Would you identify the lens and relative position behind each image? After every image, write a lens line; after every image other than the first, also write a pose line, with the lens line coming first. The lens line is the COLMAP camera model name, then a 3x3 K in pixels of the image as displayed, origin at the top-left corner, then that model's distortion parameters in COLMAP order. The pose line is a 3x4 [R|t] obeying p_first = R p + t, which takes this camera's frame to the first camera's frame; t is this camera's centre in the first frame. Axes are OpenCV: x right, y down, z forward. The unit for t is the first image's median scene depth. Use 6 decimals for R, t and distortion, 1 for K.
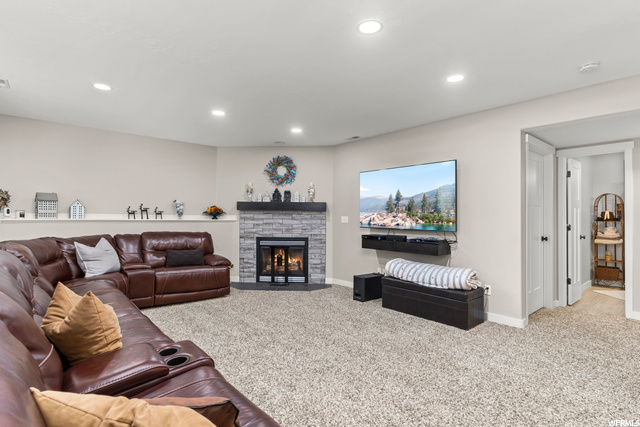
lens RADIAL K [[327.2, 0, 320.0], [0, 327.2, 213.5], [0, 0, 1]] dist [-0.000319, 0.000060]
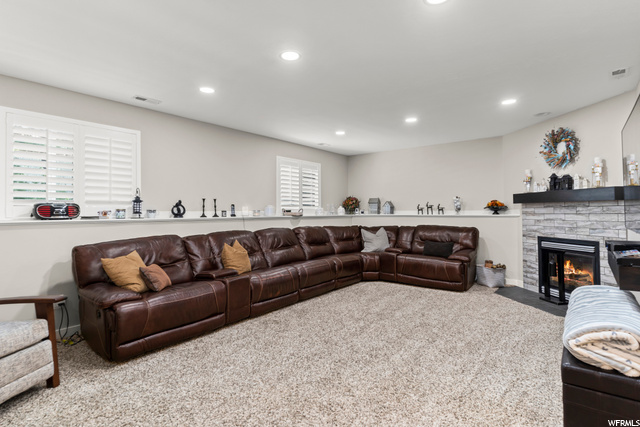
lens RADIAL K [[331.2, 0, 321.1], [0, 331.2, 204.6], [0, 0, 1]] dist [-0.000189, 0.000097]
pose [[0.193362, -0.032997, -0.980573, 0.510216], [0.018486, 0.999379, -0.029984, 0.008610], [0.980953, -0.012329, 0.193852, 0.323062]]
